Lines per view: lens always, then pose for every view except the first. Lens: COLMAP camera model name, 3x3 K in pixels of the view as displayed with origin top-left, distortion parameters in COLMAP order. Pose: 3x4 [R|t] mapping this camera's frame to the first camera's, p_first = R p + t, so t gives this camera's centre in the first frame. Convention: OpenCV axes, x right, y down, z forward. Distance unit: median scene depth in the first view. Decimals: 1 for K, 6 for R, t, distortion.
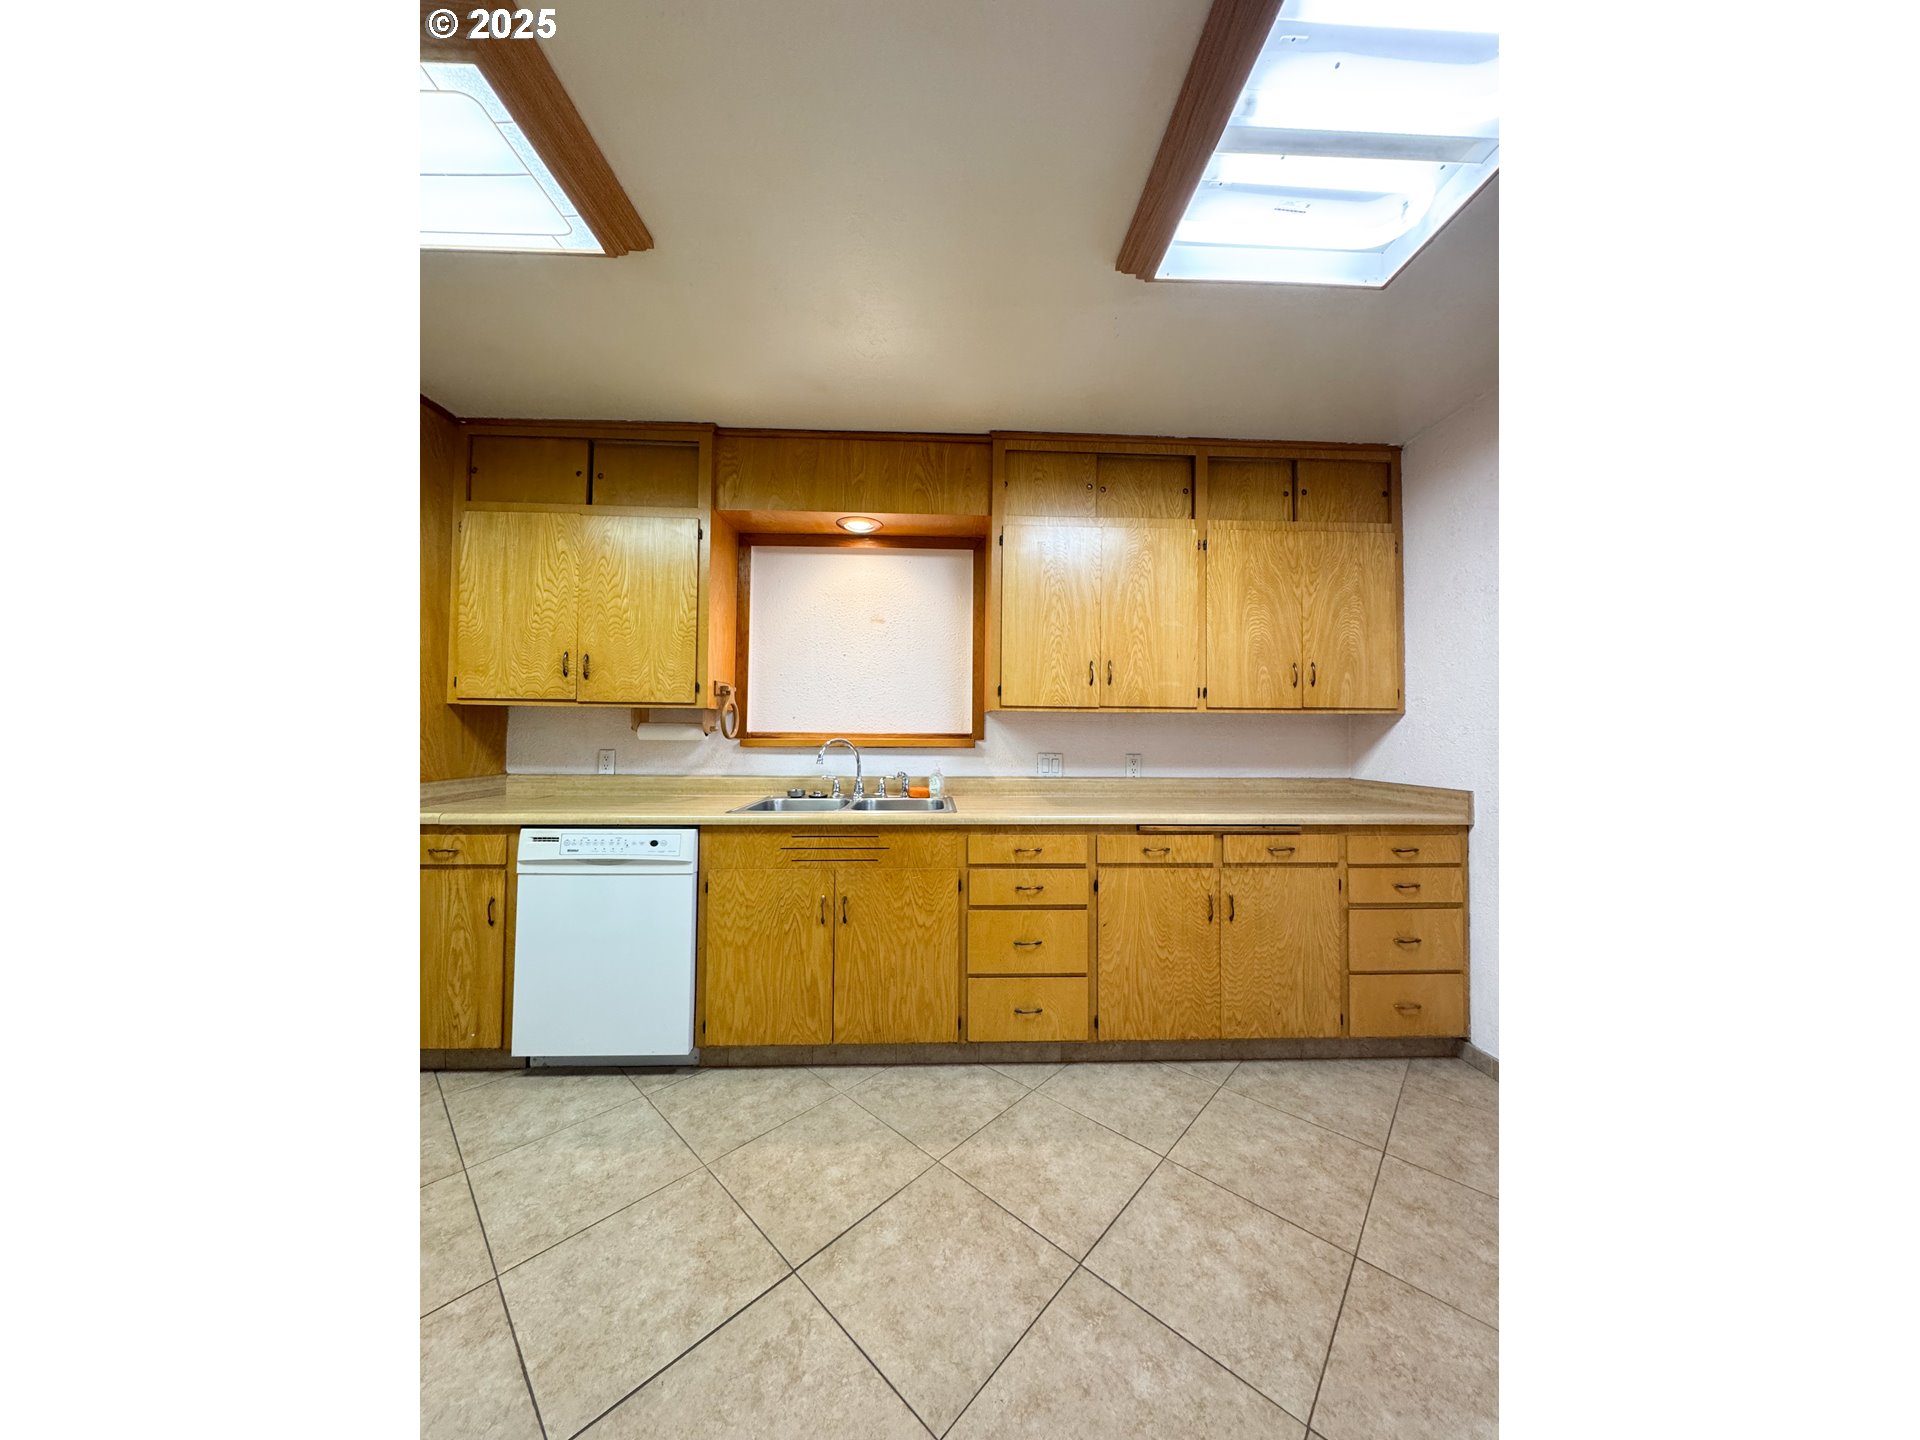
lens RADIAL K [[578.0, 0, 957.6], [0, 578.0, 717.5], [0, 0, 1]] dist [-0.004210, -0.000045]
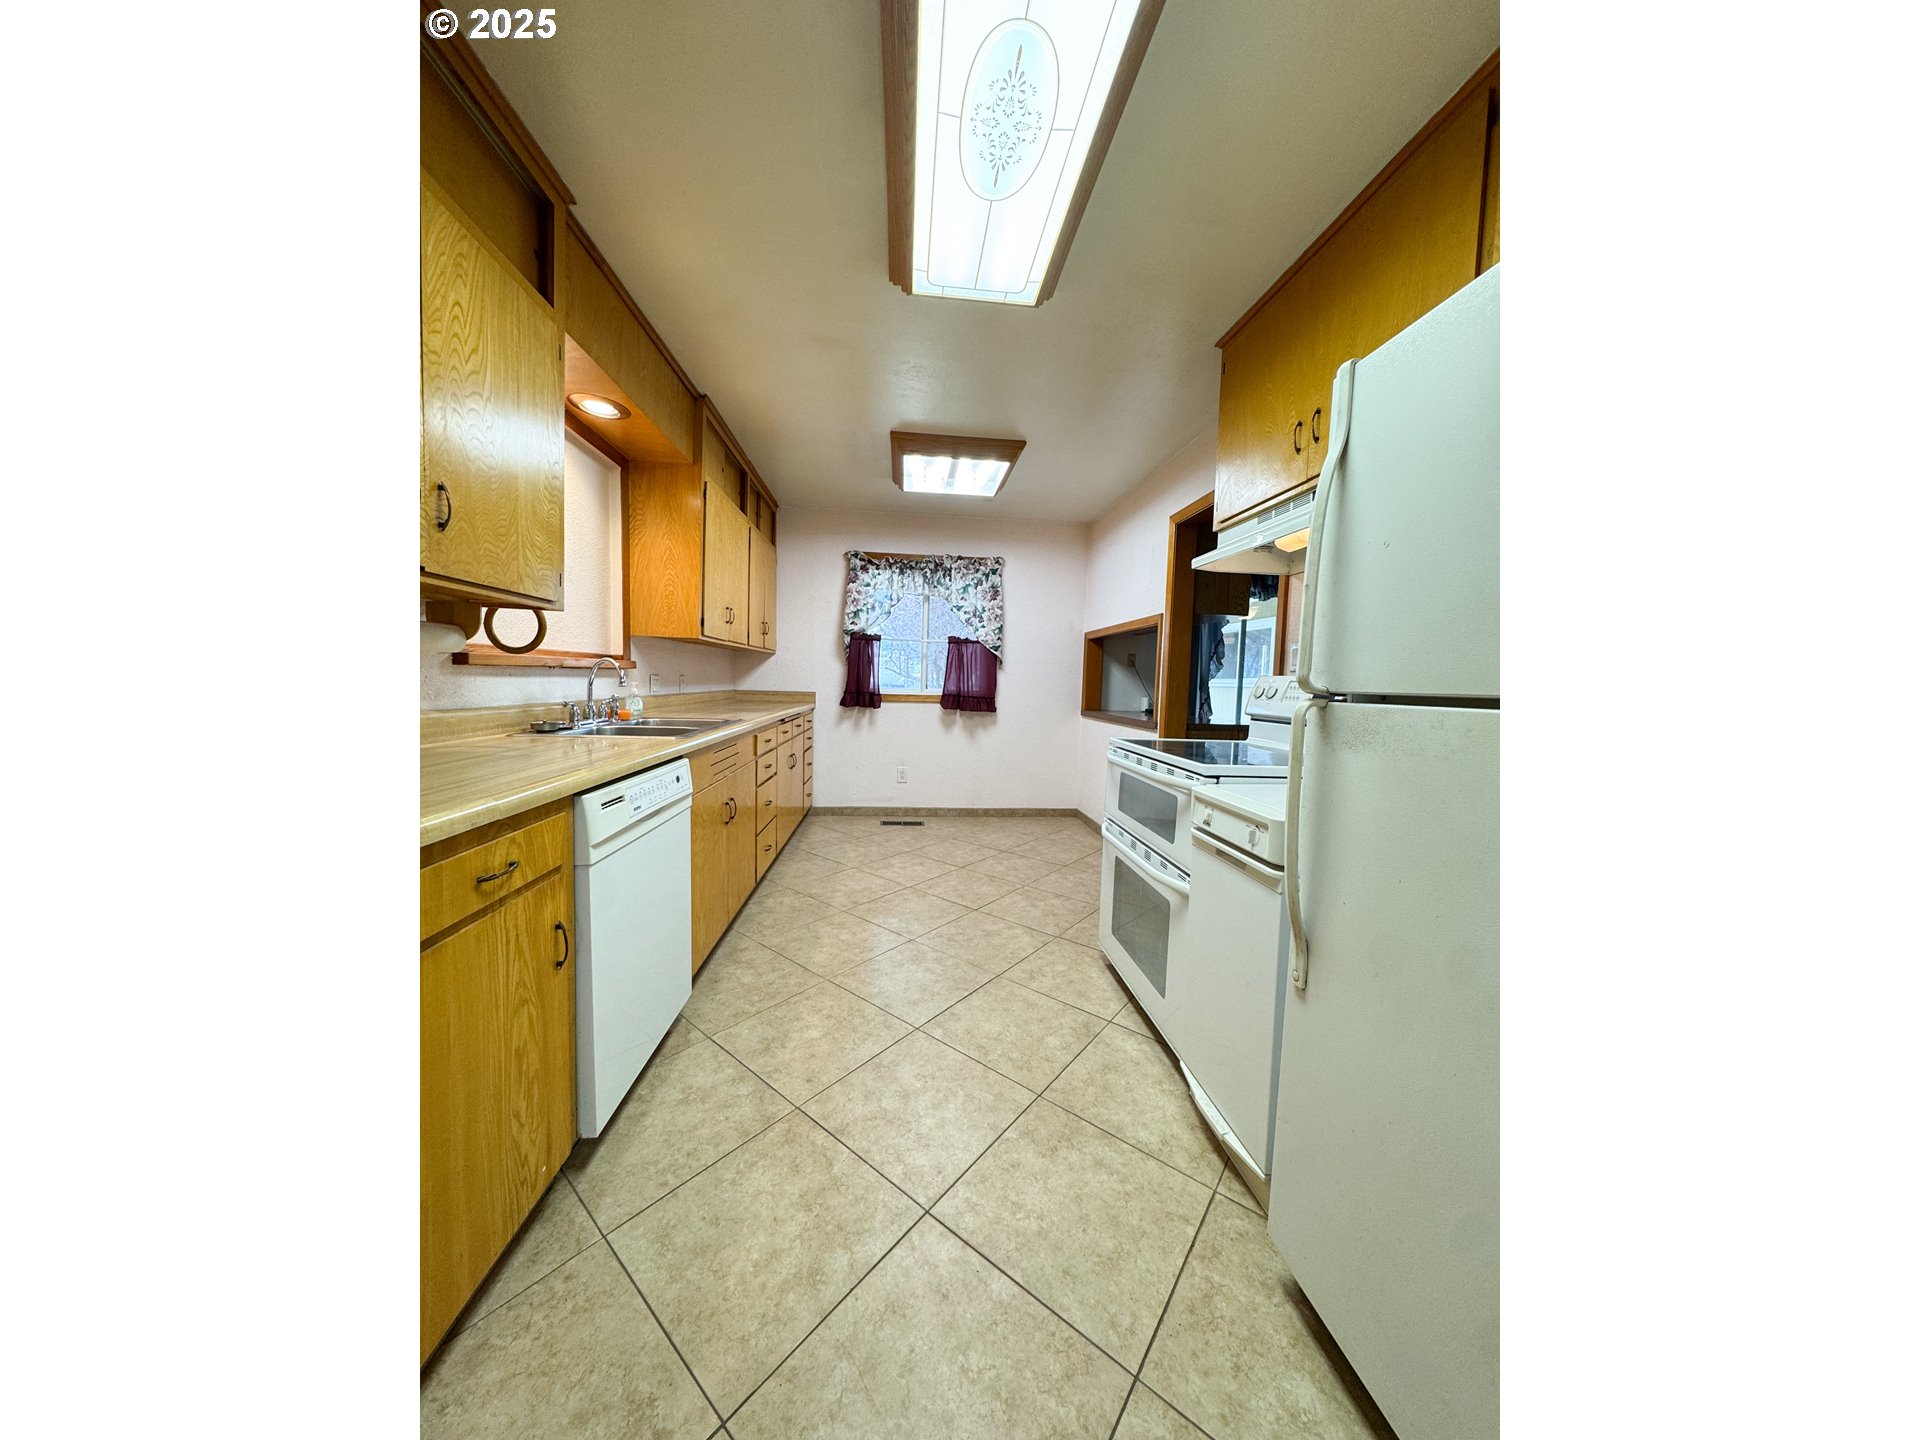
lens RADIAL K [[578.0, 0, 954.5], [0, 578.0, 717.3], [0, 0, 1]] dist [-0.004210, -0.000045]
pose [[-0.059006, -0.074049, 0.995507, -1.575136], [-0.057111, 0.995862, 0.070690, 0.048909], [-0.996623, -0.052684, -0.062991, 0.736778]]
